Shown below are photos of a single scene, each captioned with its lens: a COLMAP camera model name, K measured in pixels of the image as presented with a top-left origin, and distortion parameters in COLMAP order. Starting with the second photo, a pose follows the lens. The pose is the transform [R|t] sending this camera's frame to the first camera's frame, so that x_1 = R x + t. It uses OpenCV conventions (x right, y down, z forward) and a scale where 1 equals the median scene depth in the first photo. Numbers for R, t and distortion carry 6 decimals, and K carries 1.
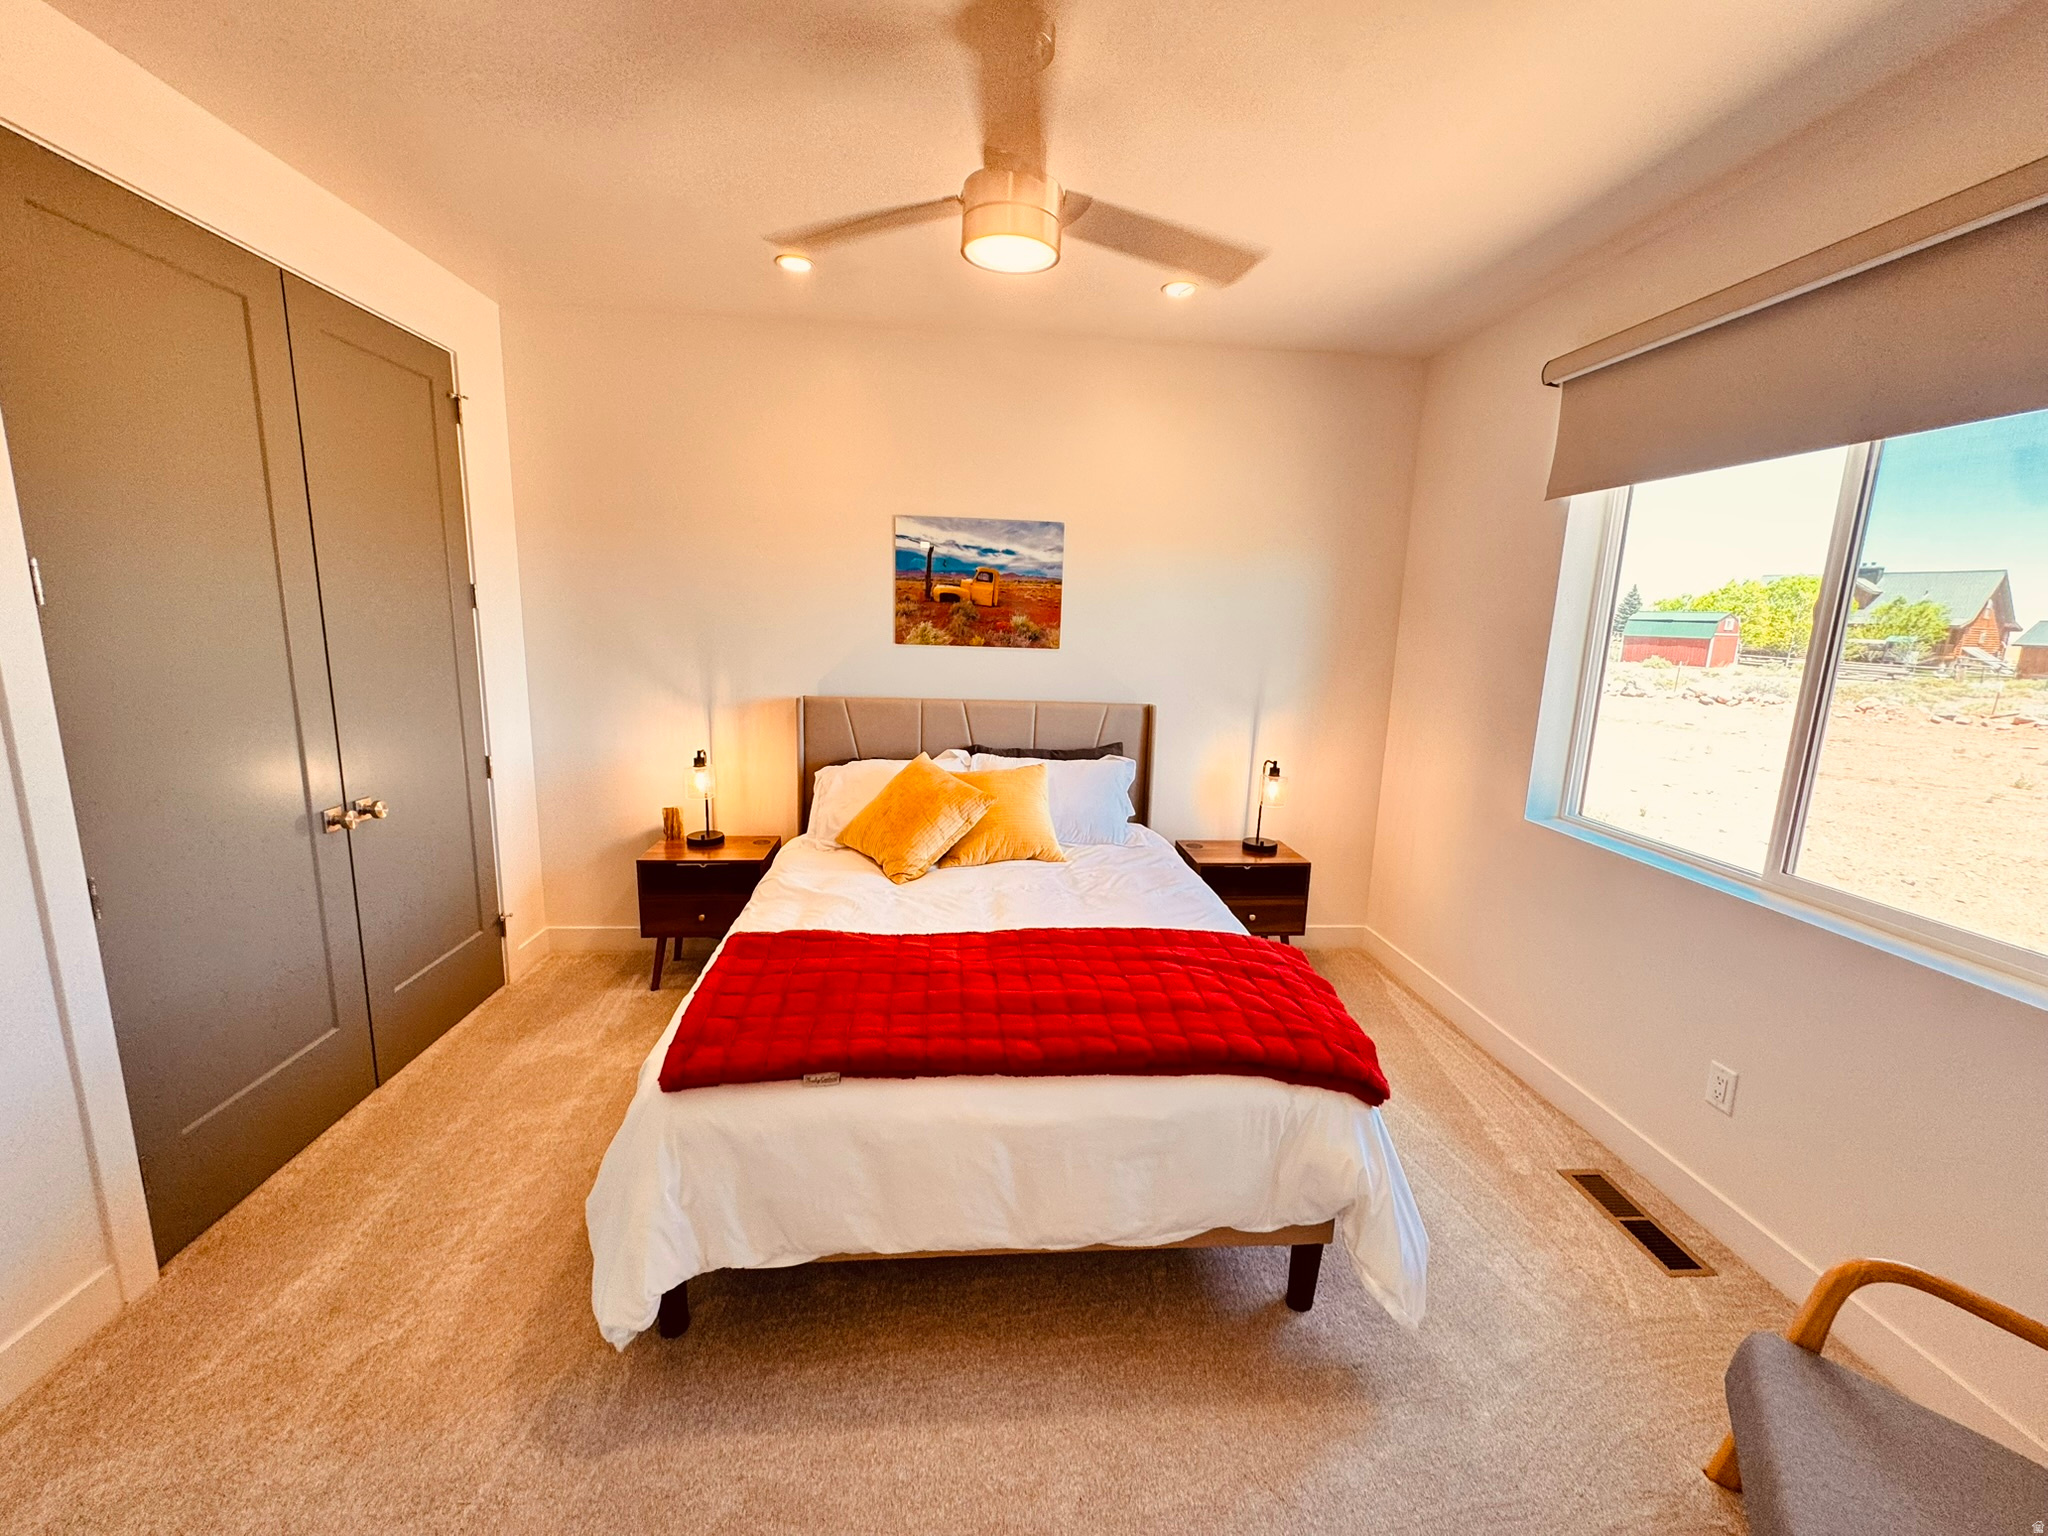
lens RADIAL K [[813.2, 0, 1029.5], [0, 813.2, 765.4], [0, 0, 1]] dist [0.000911, -0.000283]
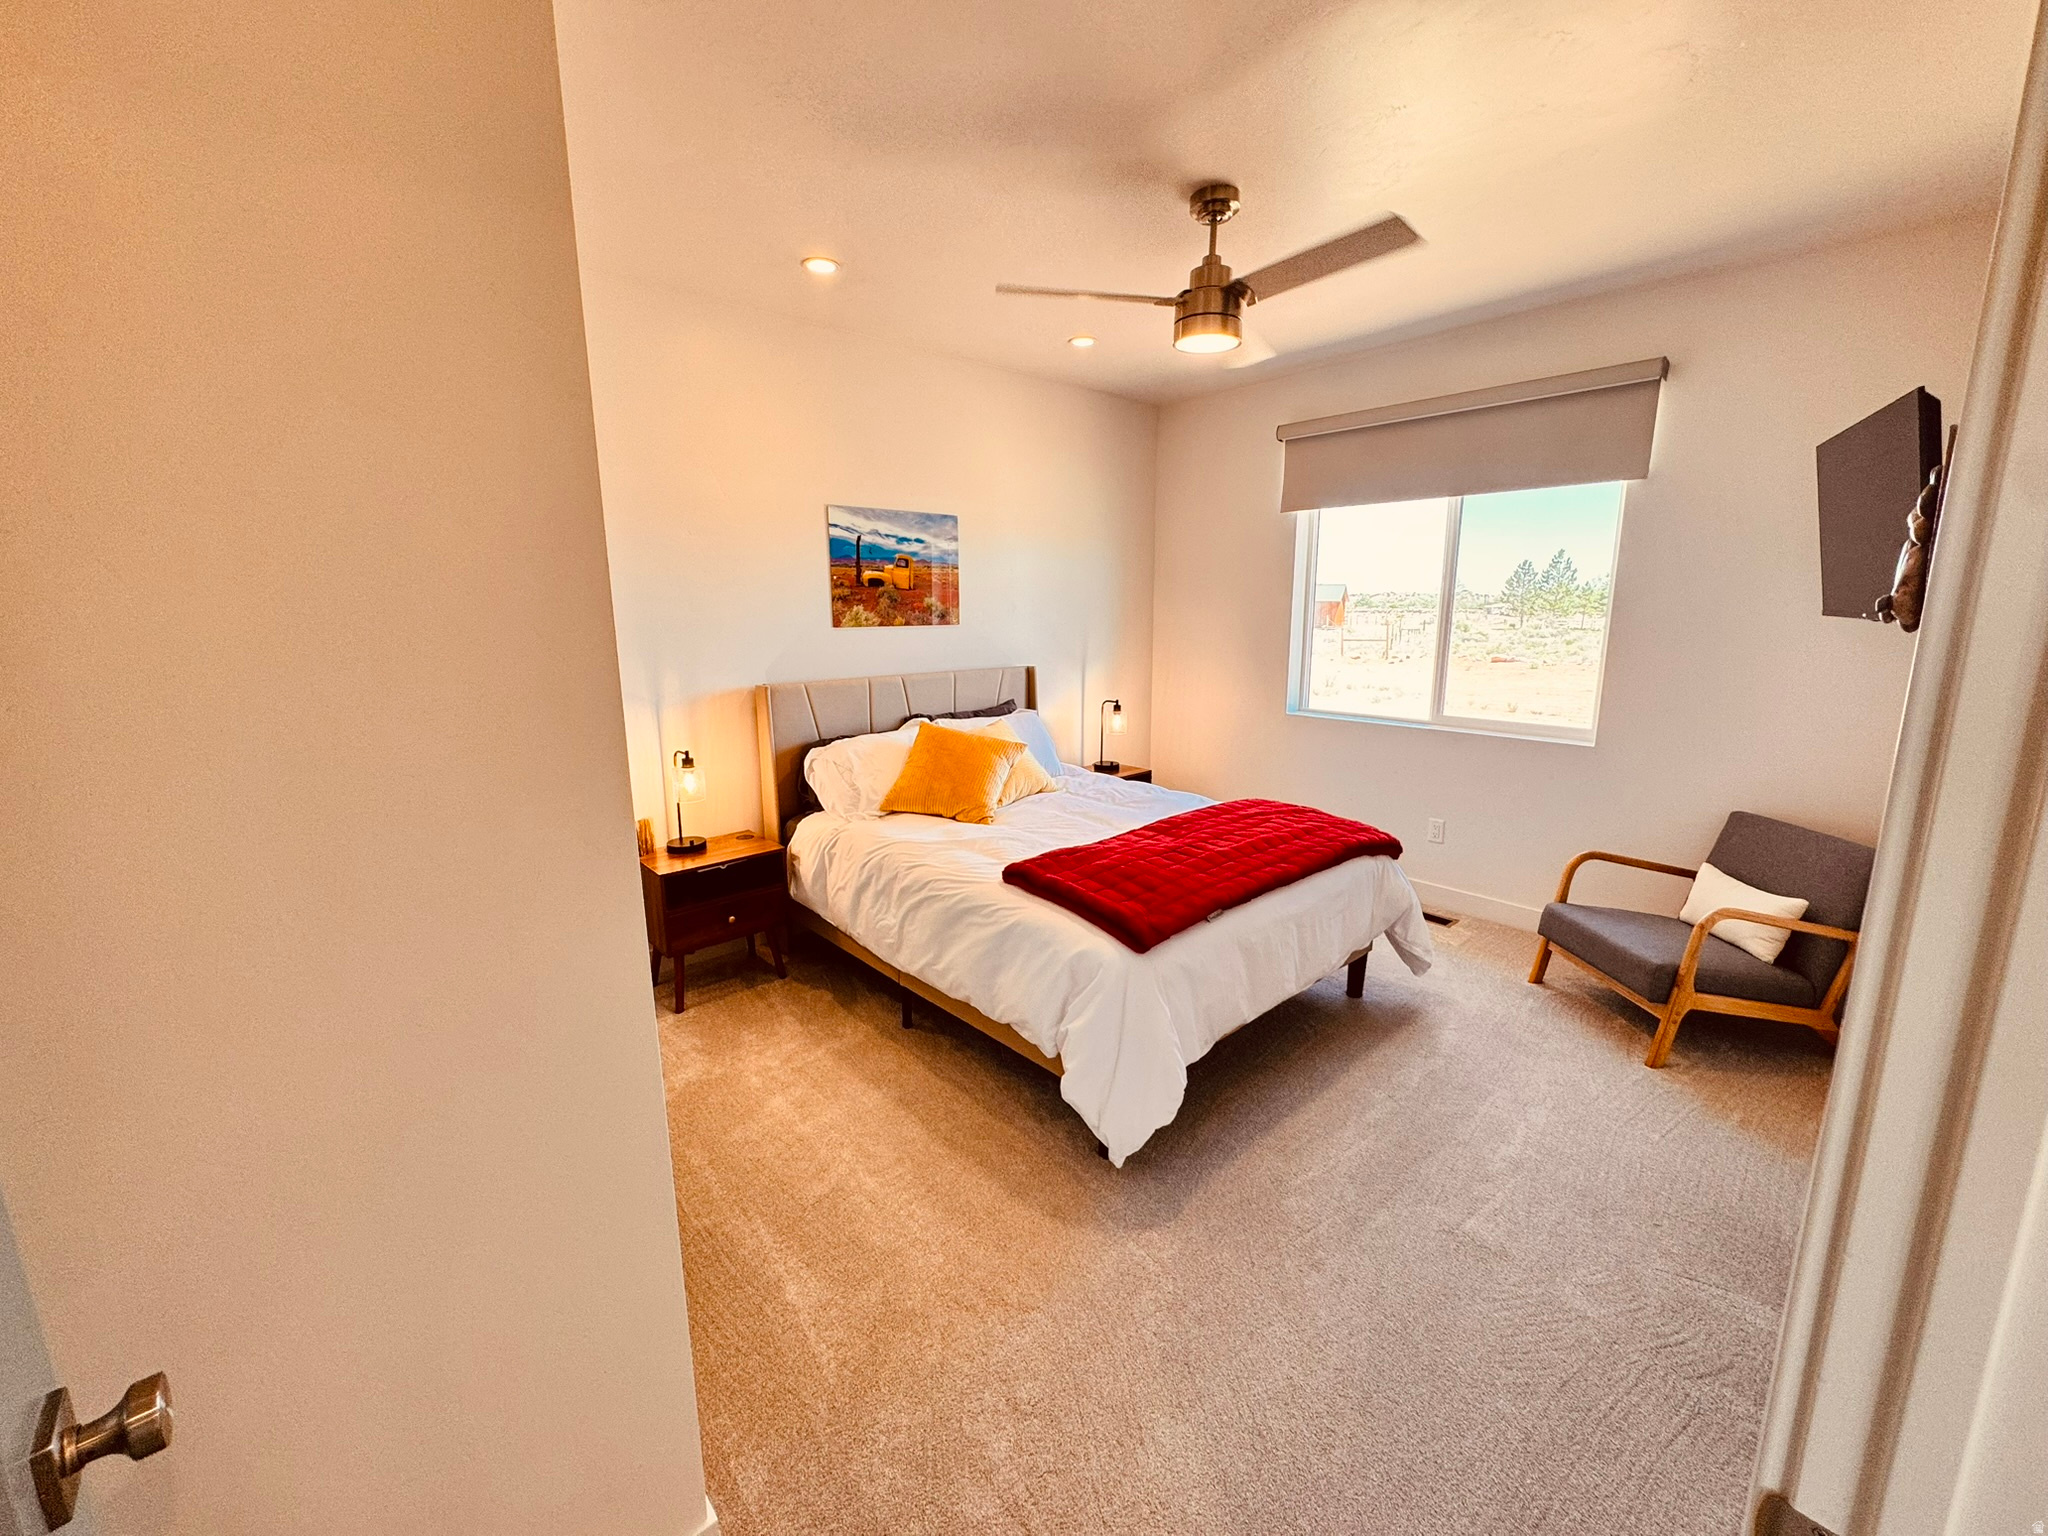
lens RADIAL K [[813.2, 0, 1032.4], [0, 813.2, 761.1], [0, 0, 1]] dist [0.000911, -0.000283]
pose [[0.800865, -0.148763, 0.580074, -0.599671], [0.138475, 0.988405, 0.062299, -0.008917], [-0.582615, 0.030432, 0.812178, 0.001913]]
